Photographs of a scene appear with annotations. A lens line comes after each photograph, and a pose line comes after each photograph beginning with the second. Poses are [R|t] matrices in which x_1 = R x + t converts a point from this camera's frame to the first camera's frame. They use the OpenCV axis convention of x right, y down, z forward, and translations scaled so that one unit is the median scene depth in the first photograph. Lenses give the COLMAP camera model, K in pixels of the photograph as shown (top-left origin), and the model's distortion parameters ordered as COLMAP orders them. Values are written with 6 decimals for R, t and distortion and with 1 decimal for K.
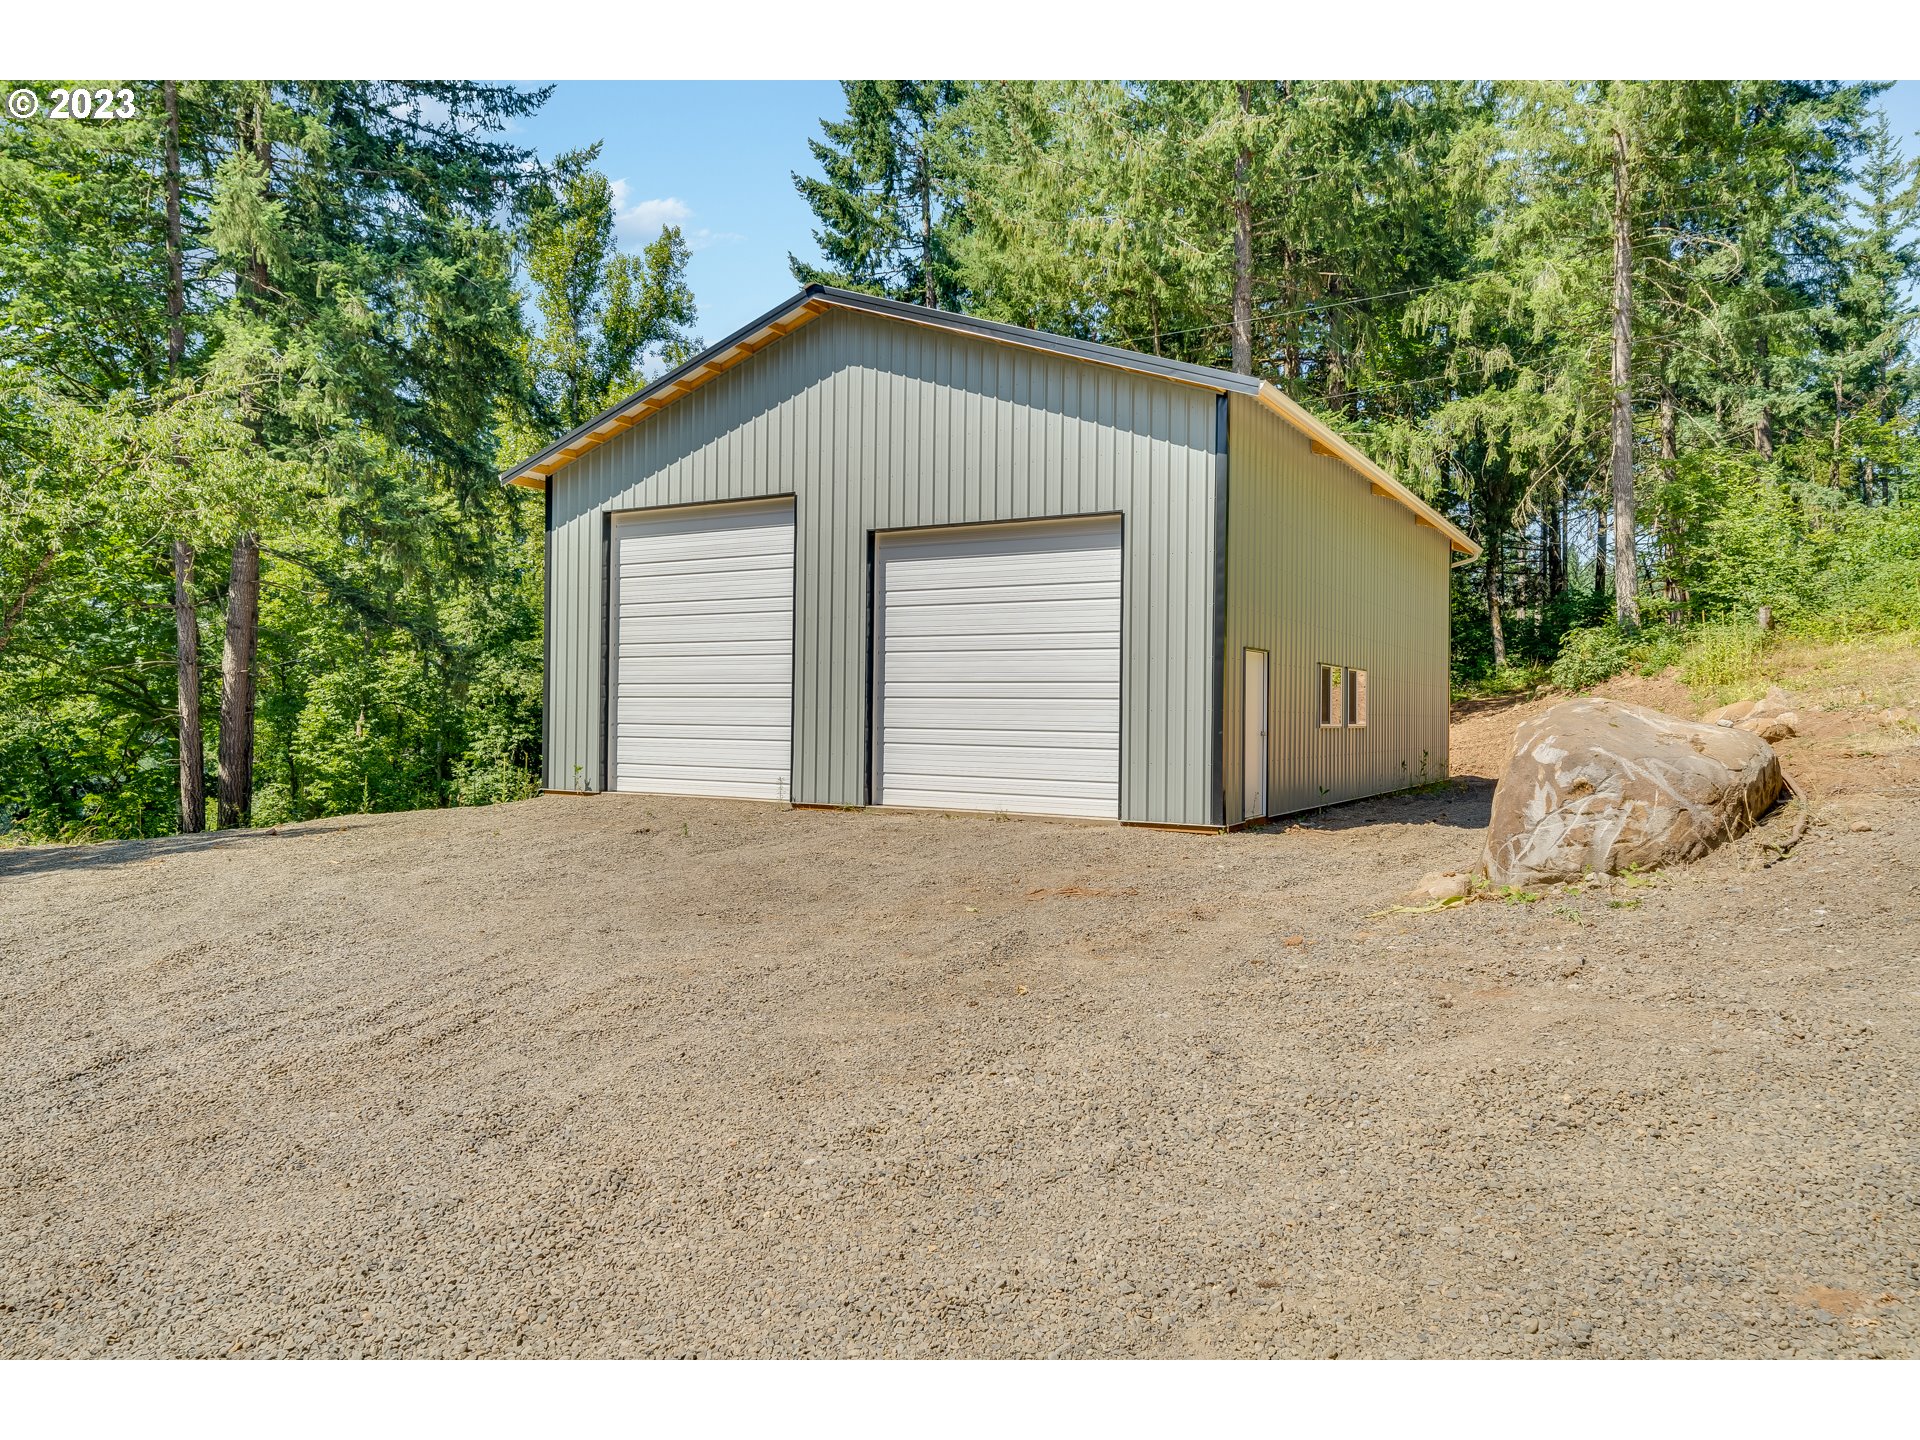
lens RADIAL K [[1299.0, 0, 952.3], [0, 1299.0, 725.8], [0, 0, 1]] dist [0.018712, -0.004580]
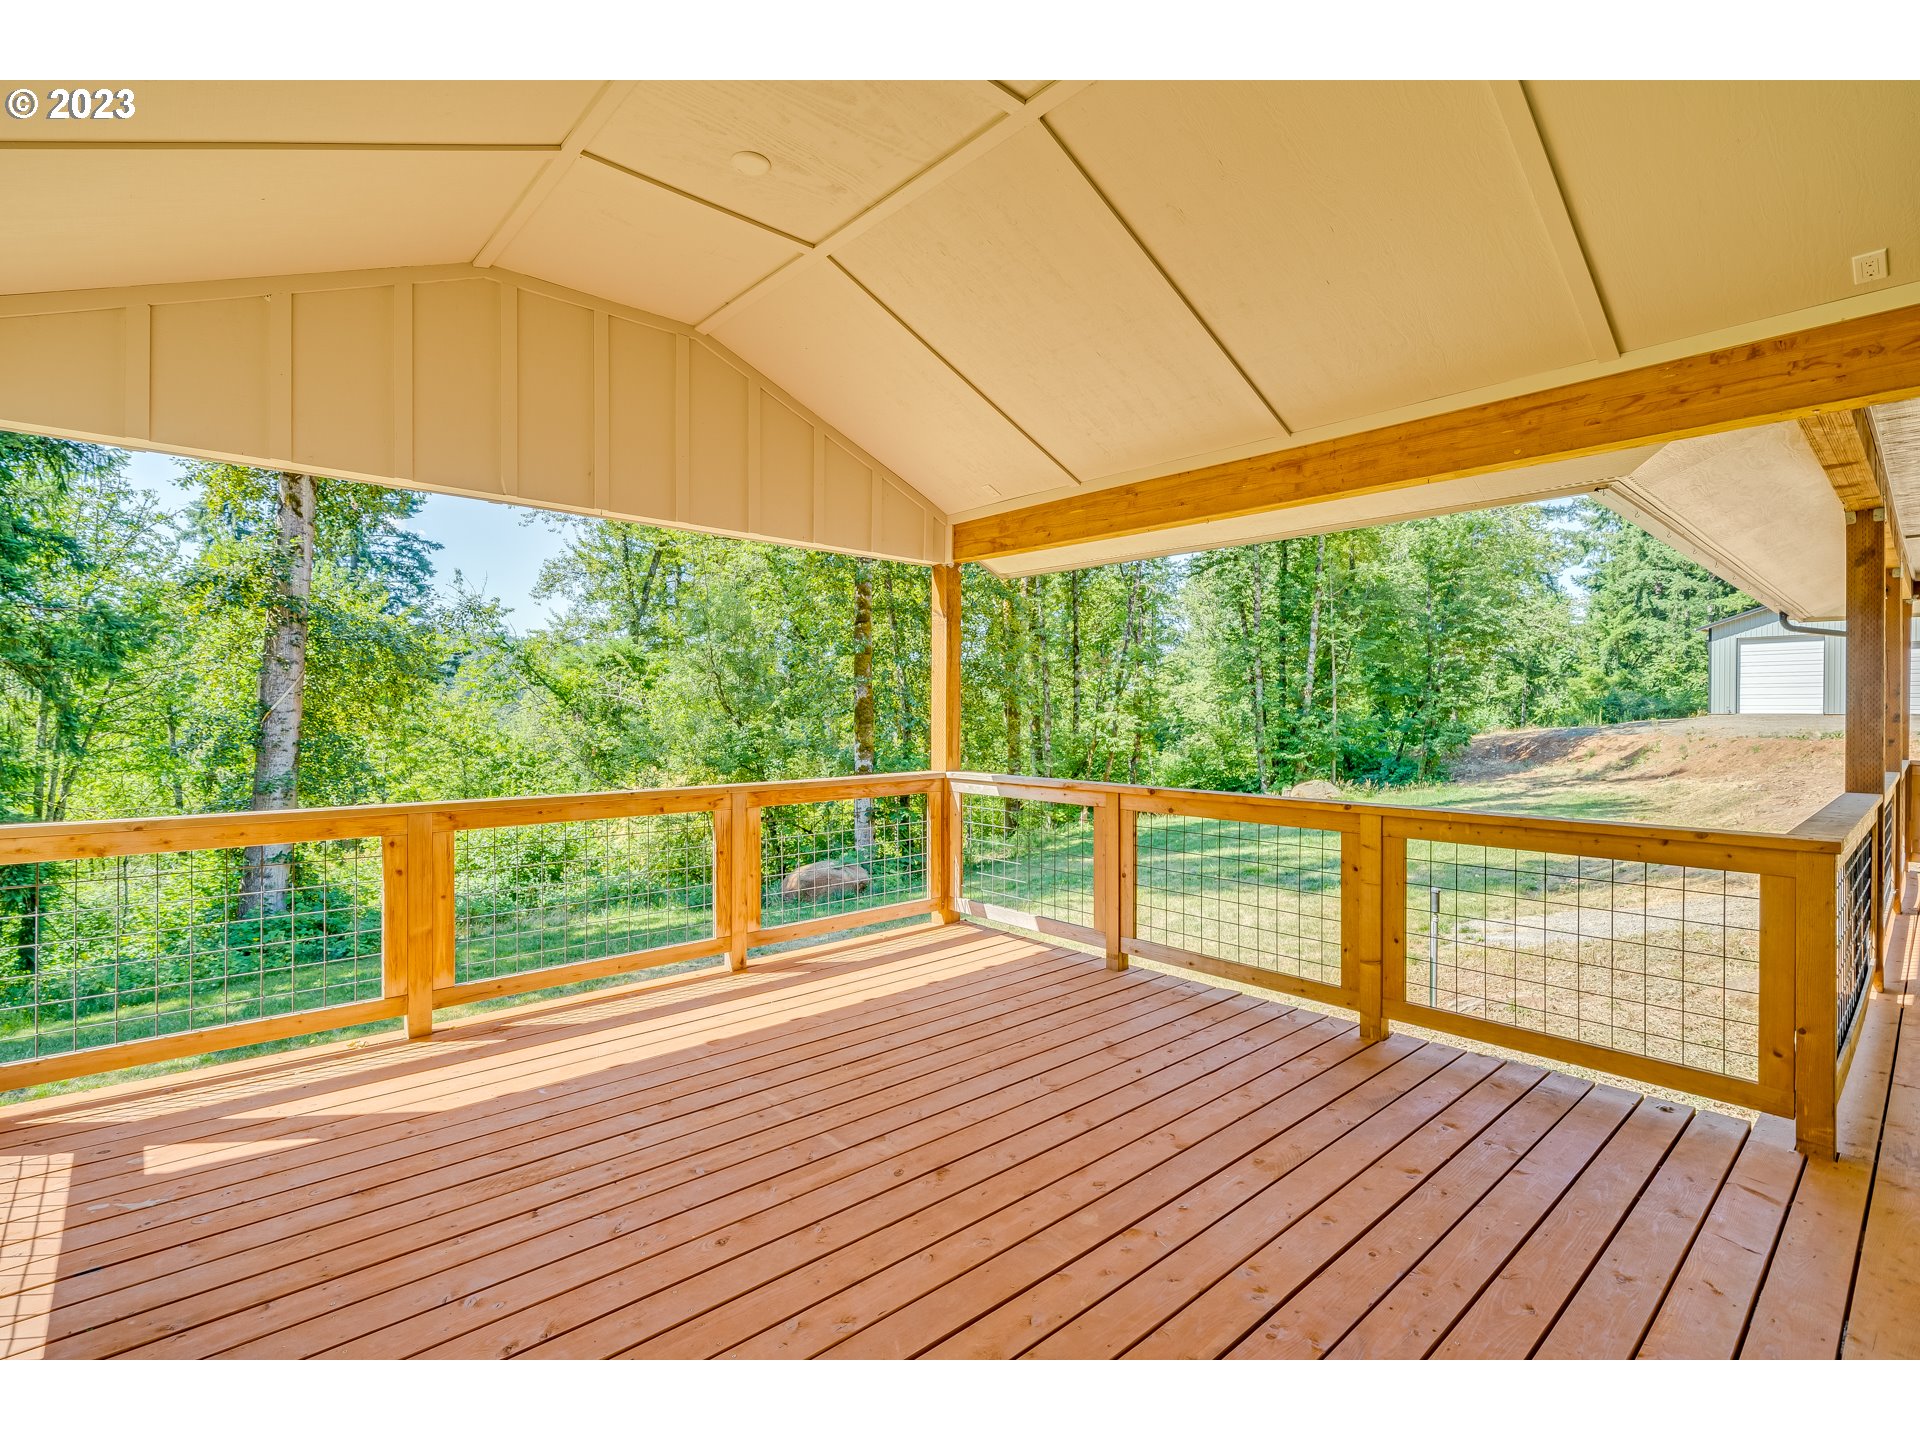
lens RADIAL K [[909.6, 0, 959.2], [0, 909.6, 722.7], [0, 0, 1]] dist [-0.004094, -0.001542]
pose [[0.913770, -0.002509, -0.406224, -1.211541], [0.001411, 0.999994, -0.003002, 0.080736], [0.406230, 0.002170, 0.913768, -2.200602]]
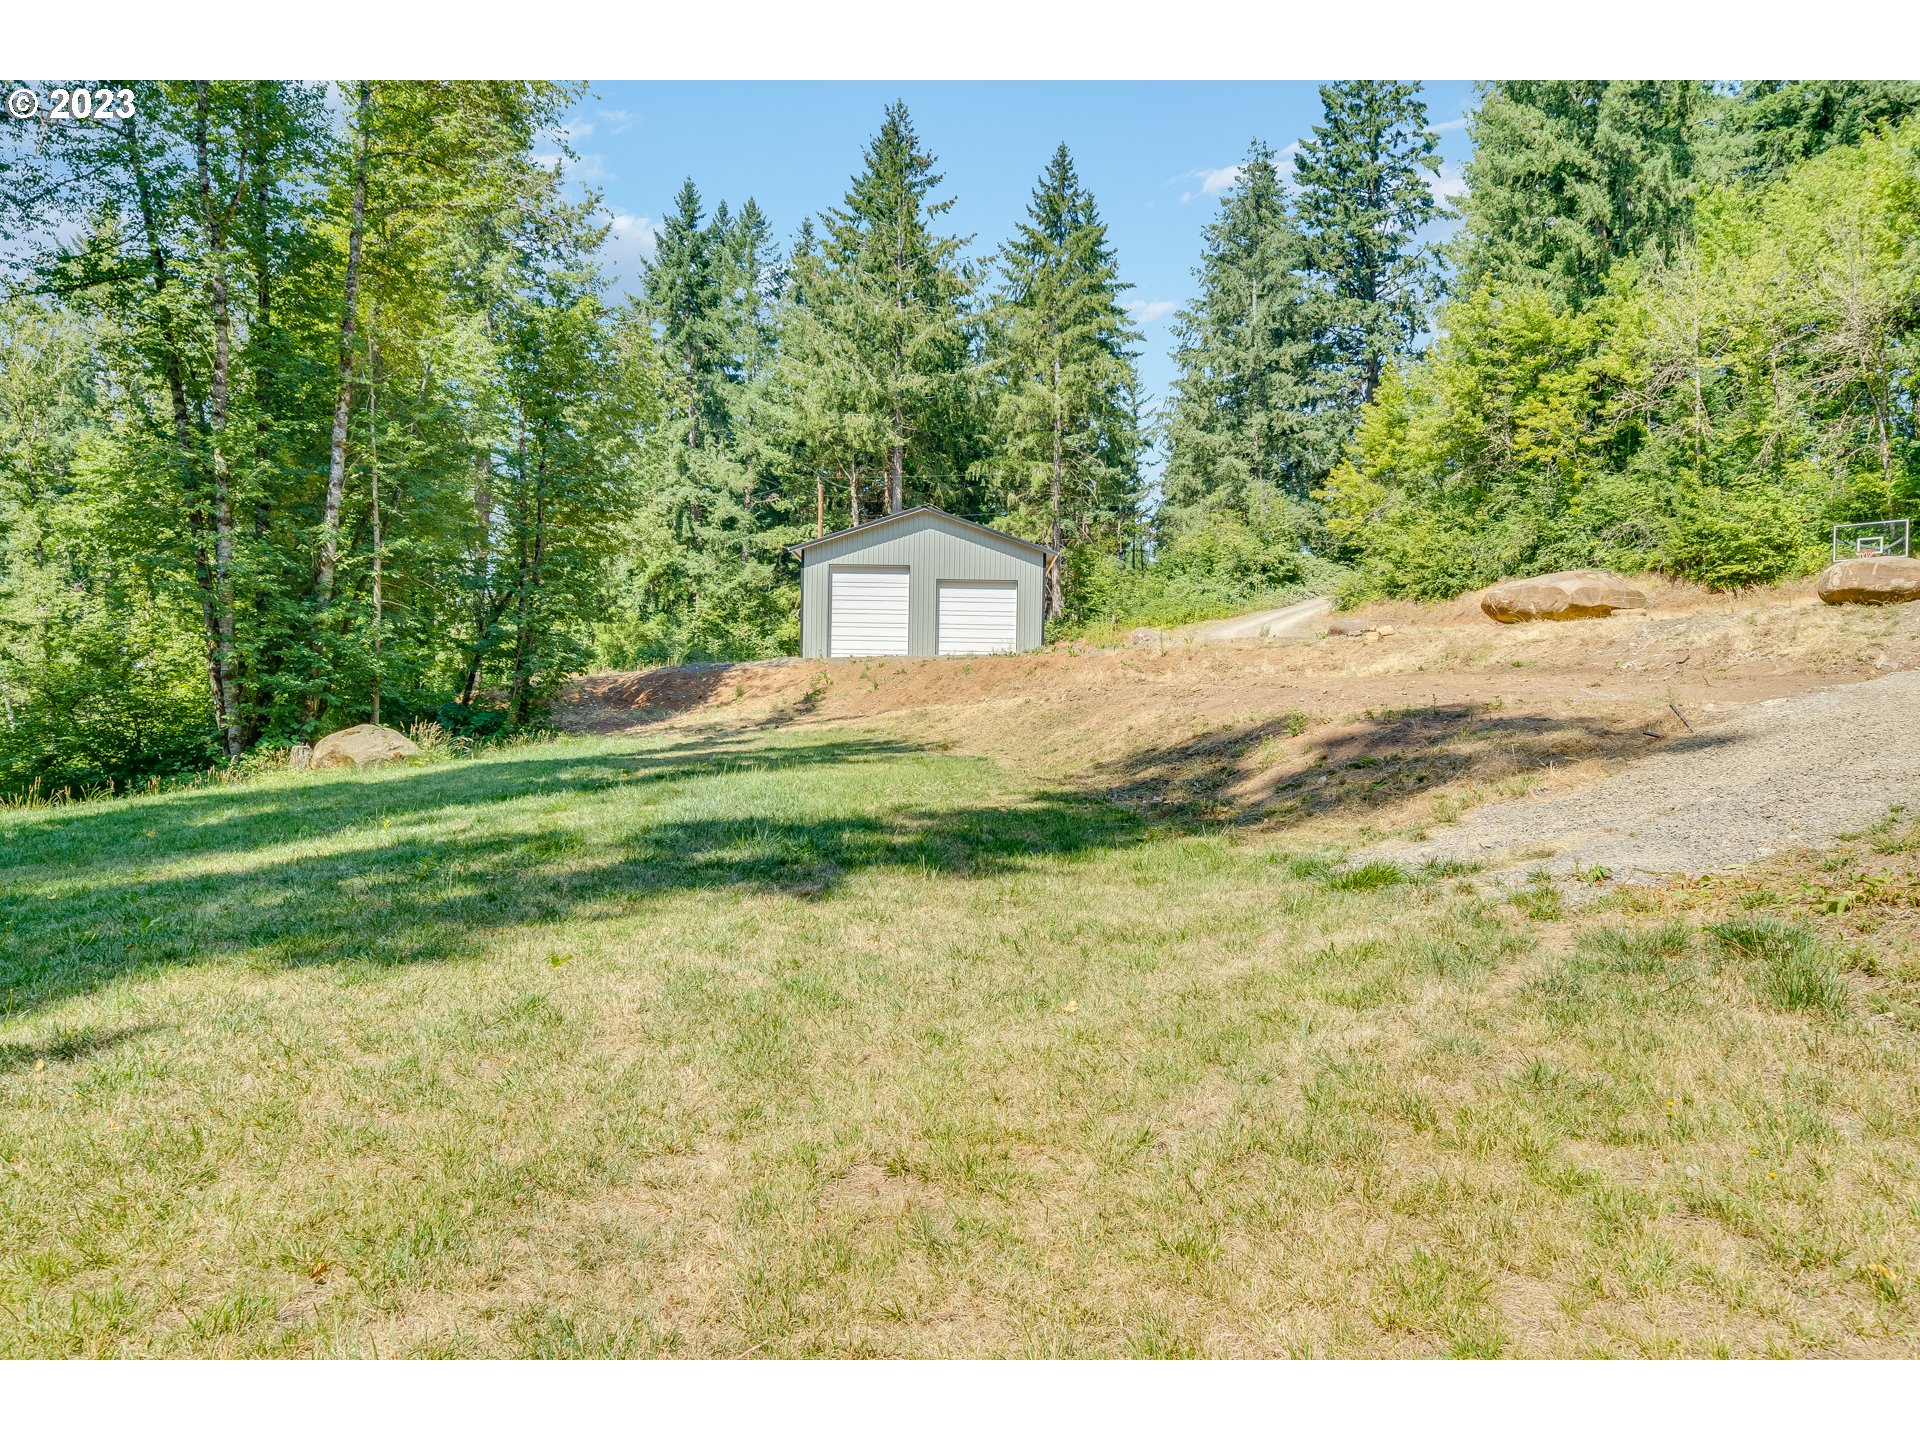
lens RADIAL K [[1299.0, 0, 975.6], [0, 1299.0, 714.6], [0, 0, 1]] dist [0.018712, -0.004580]
pose [[0.864931, 0.004693, 0.501869, -1.431834], [-0.003057, 0.999987, -0.004083, 0.186882], [-0.501882, 0.001998, 0.864934, -1.697322]]
